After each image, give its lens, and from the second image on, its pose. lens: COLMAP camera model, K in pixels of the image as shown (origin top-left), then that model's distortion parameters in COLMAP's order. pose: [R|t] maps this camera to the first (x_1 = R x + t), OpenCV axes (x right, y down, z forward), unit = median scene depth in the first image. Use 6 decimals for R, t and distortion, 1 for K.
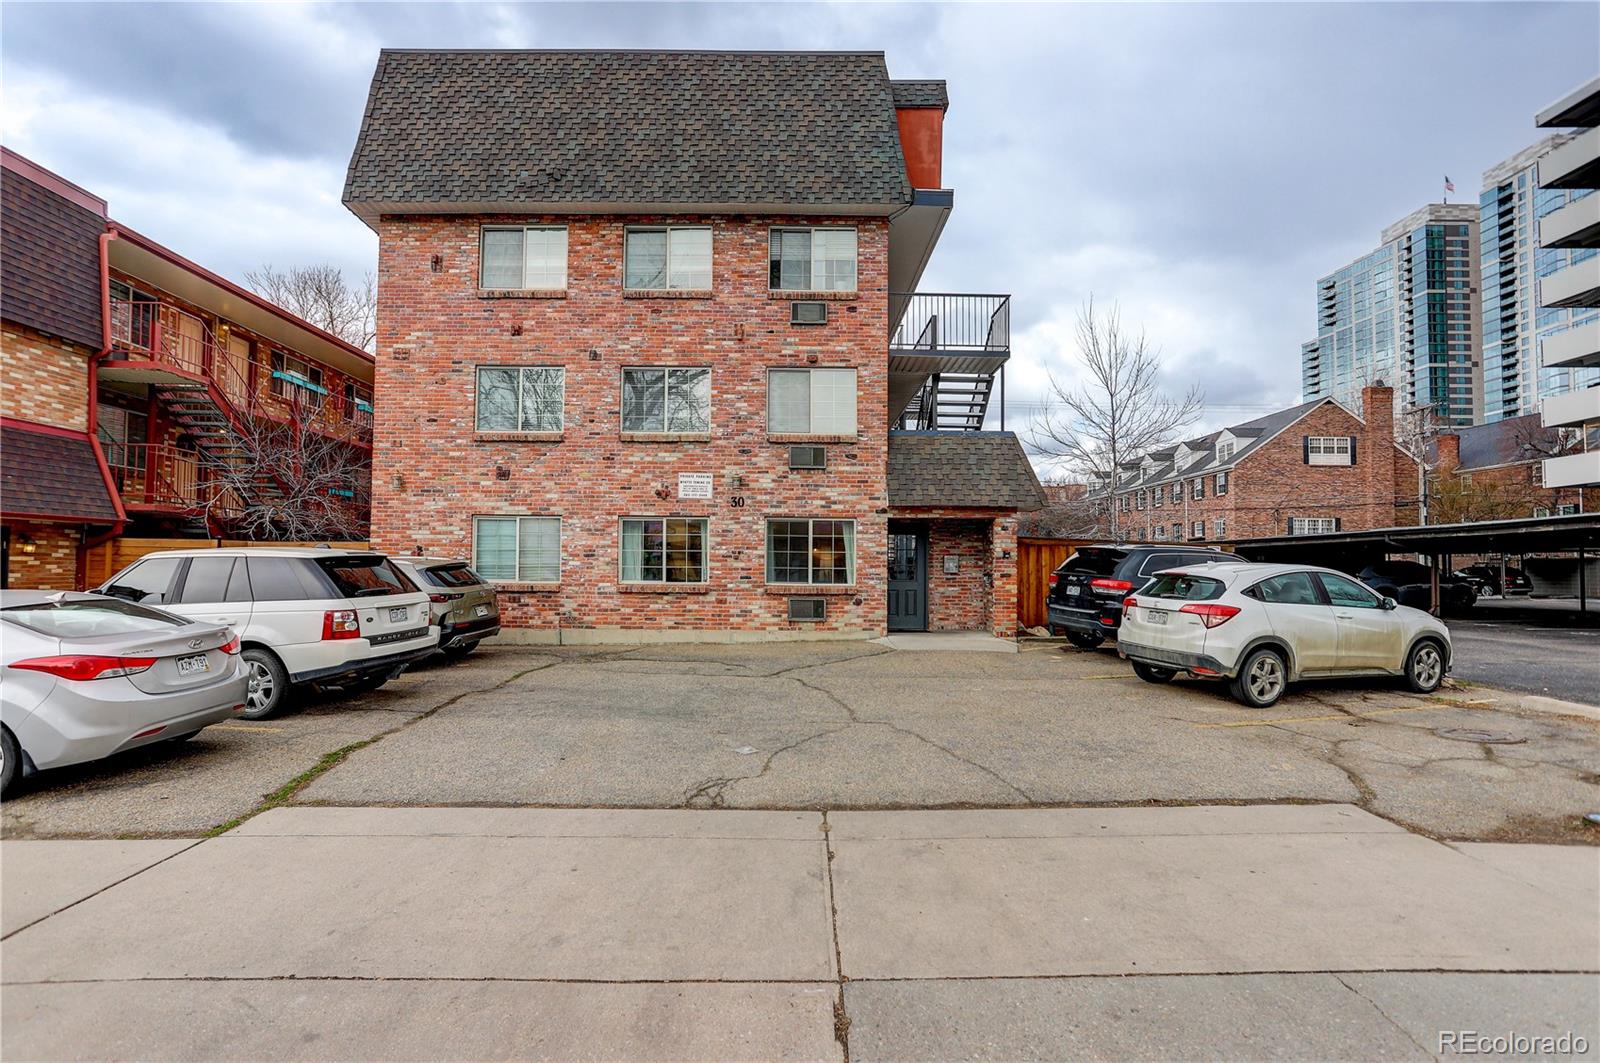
lens RADIAL K [[797.8, 0, 800.0], [0, 797.8, 531.5], [0, 0, 1]] dist [-0.002471, 0.012173]
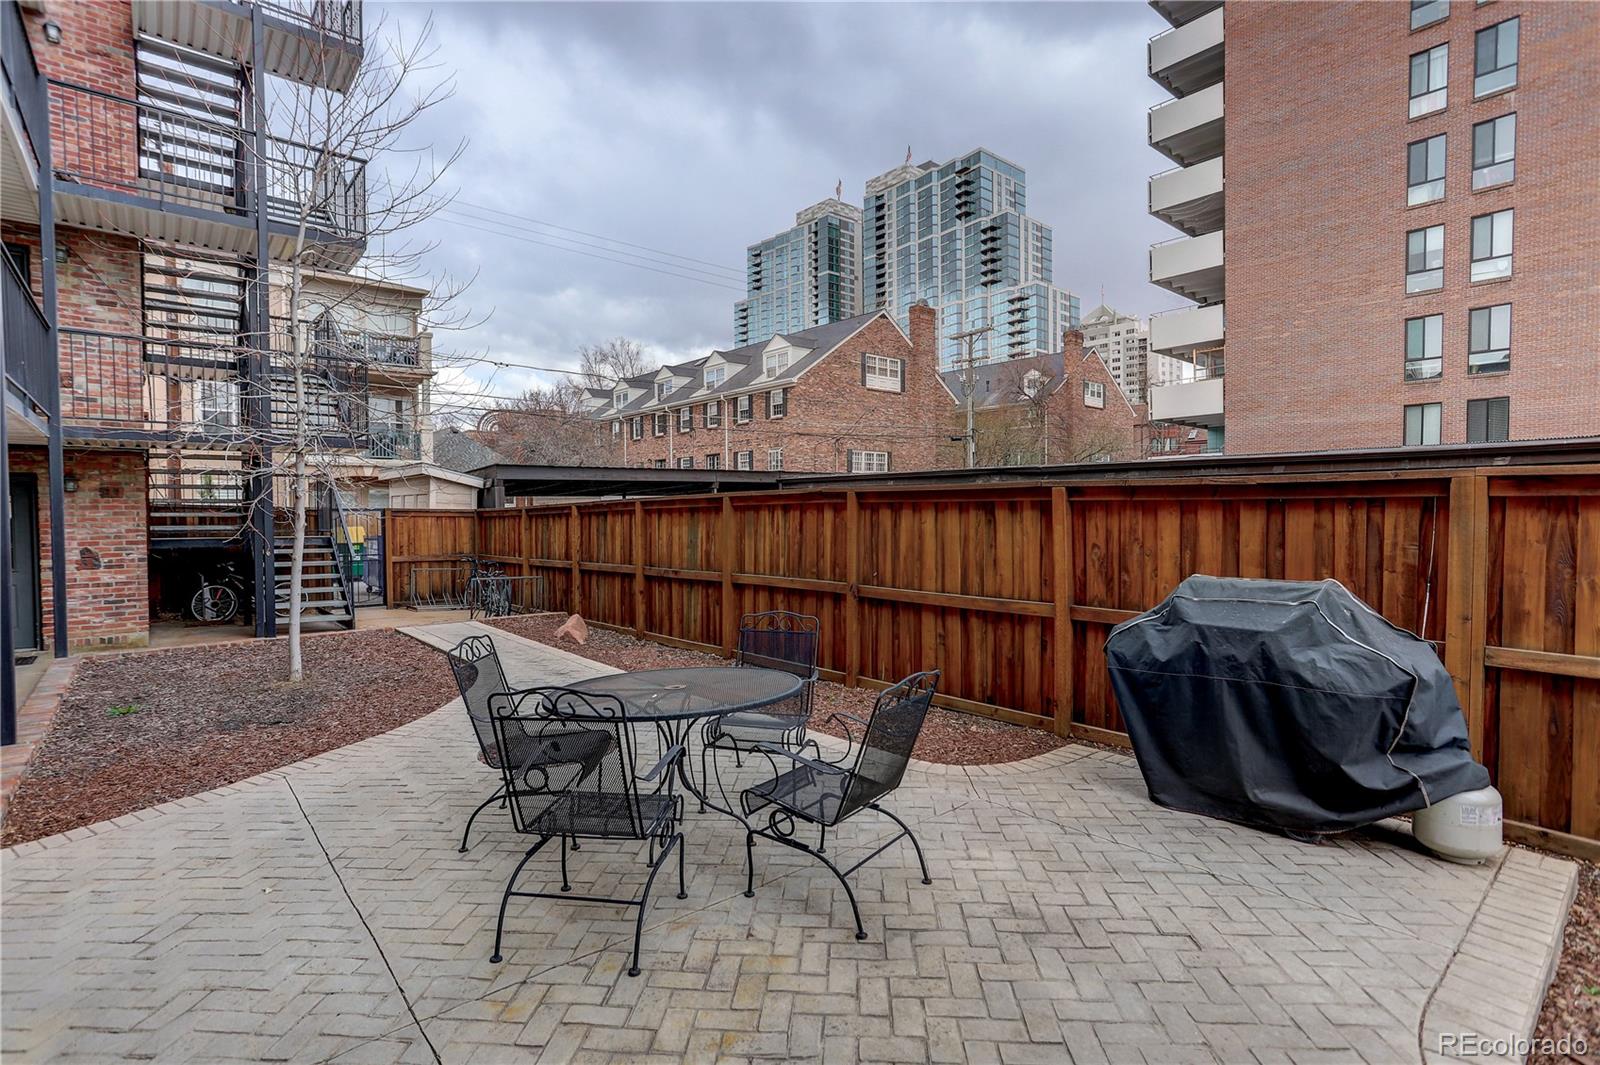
lens RADIAL K [[786.1, 0, 796.8], [0, 786.1, 529.9], [0, 0, 1]] dist [-0.063925, 0.036415]
pose [[0.780132, -0.024139, 0.625149, 0.017094], [-0.023413, 0.997429, 0.067731, 0.003186], [-0.625176, -0.067475, 0.777561, 0.107185]]
